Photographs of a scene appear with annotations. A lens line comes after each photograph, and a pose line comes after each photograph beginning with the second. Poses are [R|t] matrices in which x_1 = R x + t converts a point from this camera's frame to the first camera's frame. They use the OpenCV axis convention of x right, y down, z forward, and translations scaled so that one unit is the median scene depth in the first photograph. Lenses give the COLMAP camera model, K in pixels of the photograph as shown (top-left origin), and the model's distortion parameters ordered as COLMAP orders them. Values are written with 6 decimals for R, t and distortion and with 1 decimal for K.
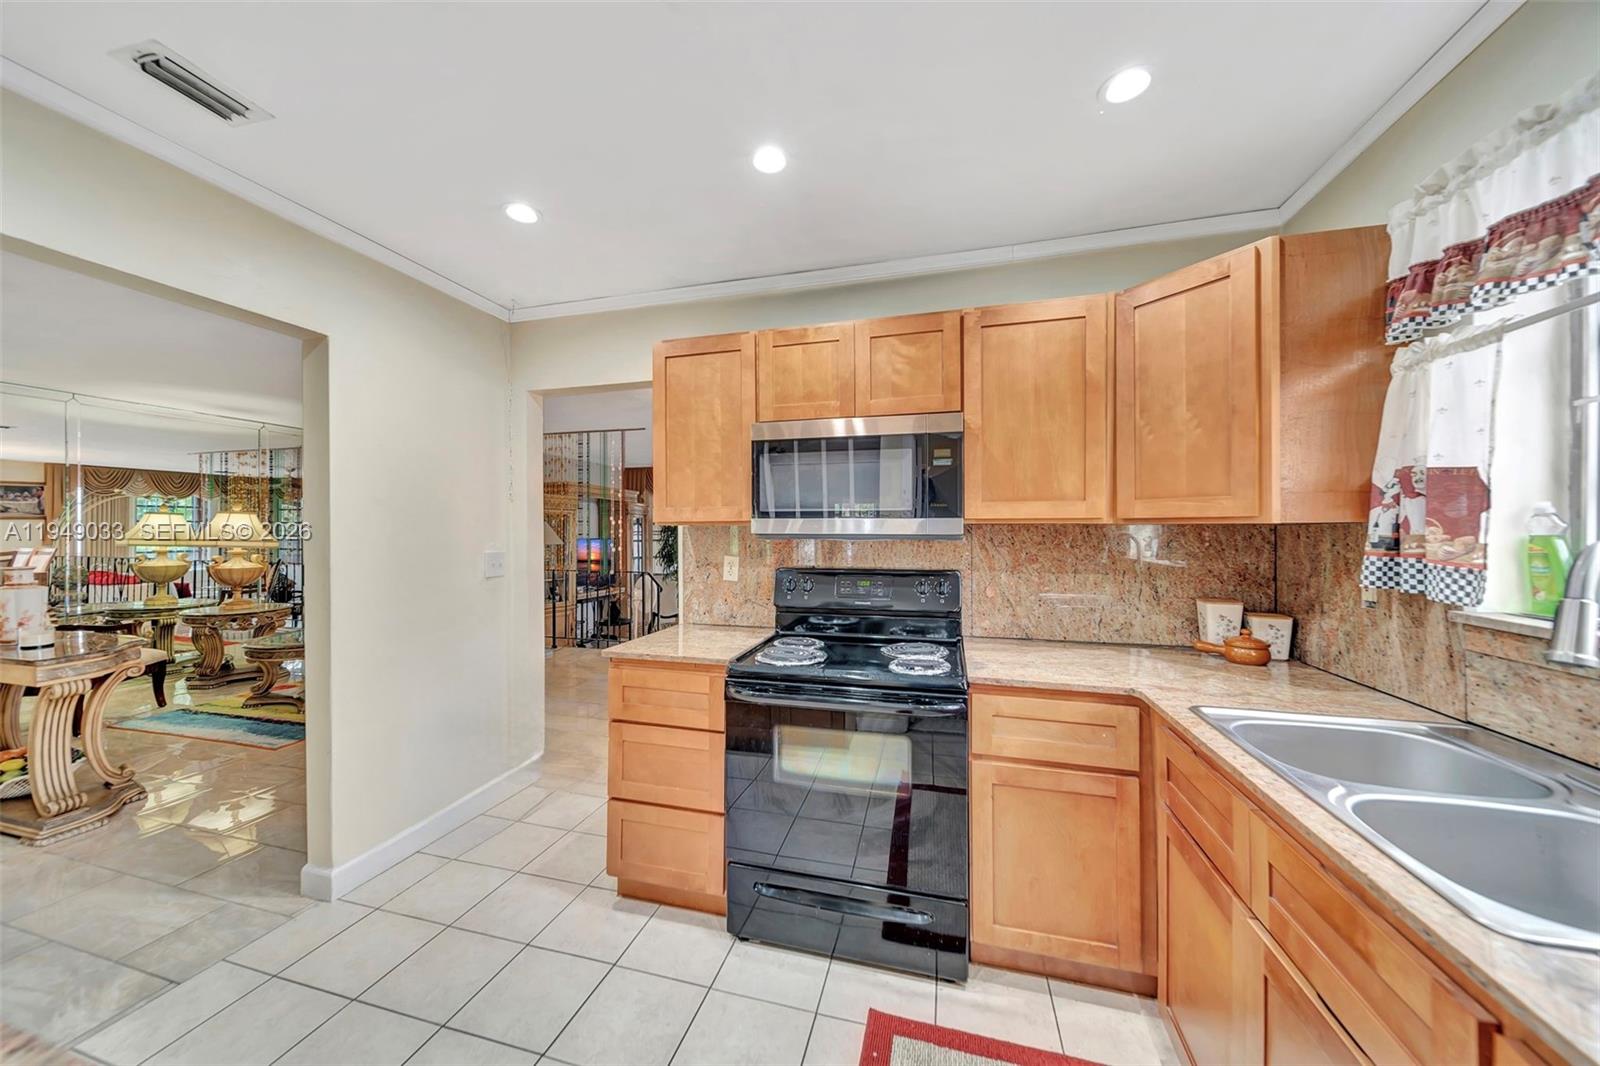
lens RADIAL K [[567.9, 0, 790.4], [0, 567.9, 537.6], [0, 0, 1]] dist [0.001657, -0.001921]
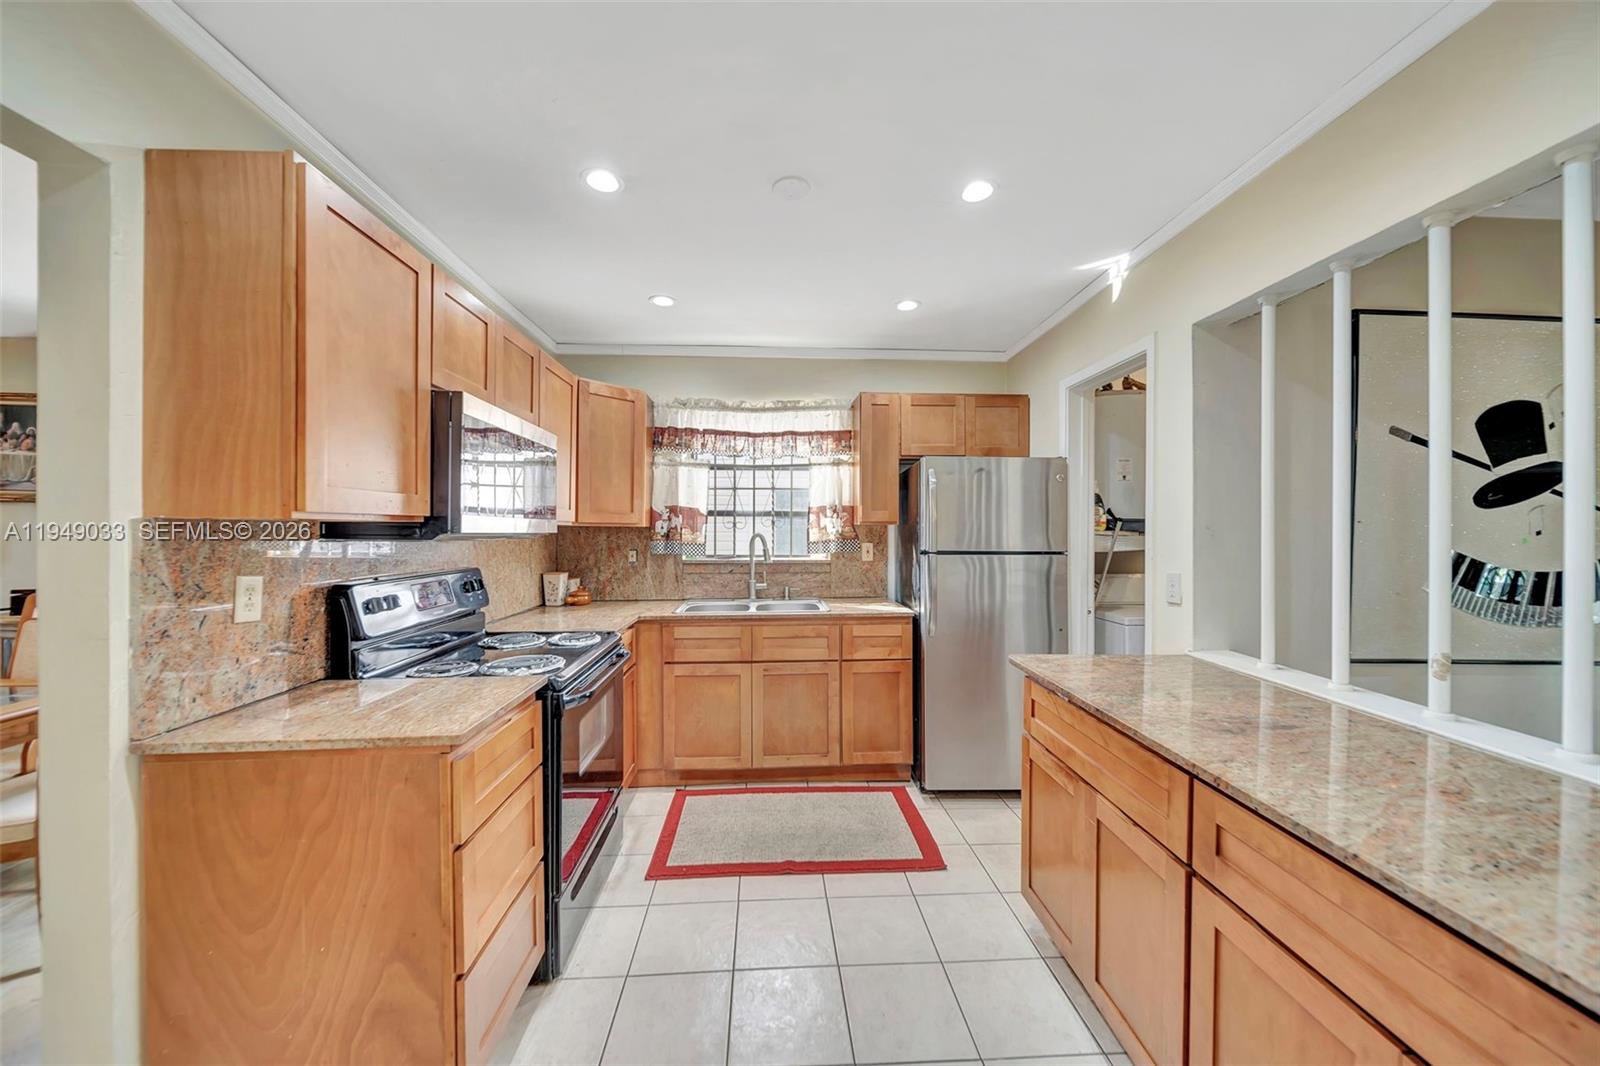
lens RADIAL K [[564.7, 0, 790.7], [0, 564.7, 545.7], [0, 0, 1]] dist [-0.001457, -0.000089]
pose [[-0.322066, -0.025648, 0.946370, -1.422995], [0.009345, 0.999498, 0.030268, -0.013884], [-0.946671, 0.018593, -0.321665, 1.246787]]
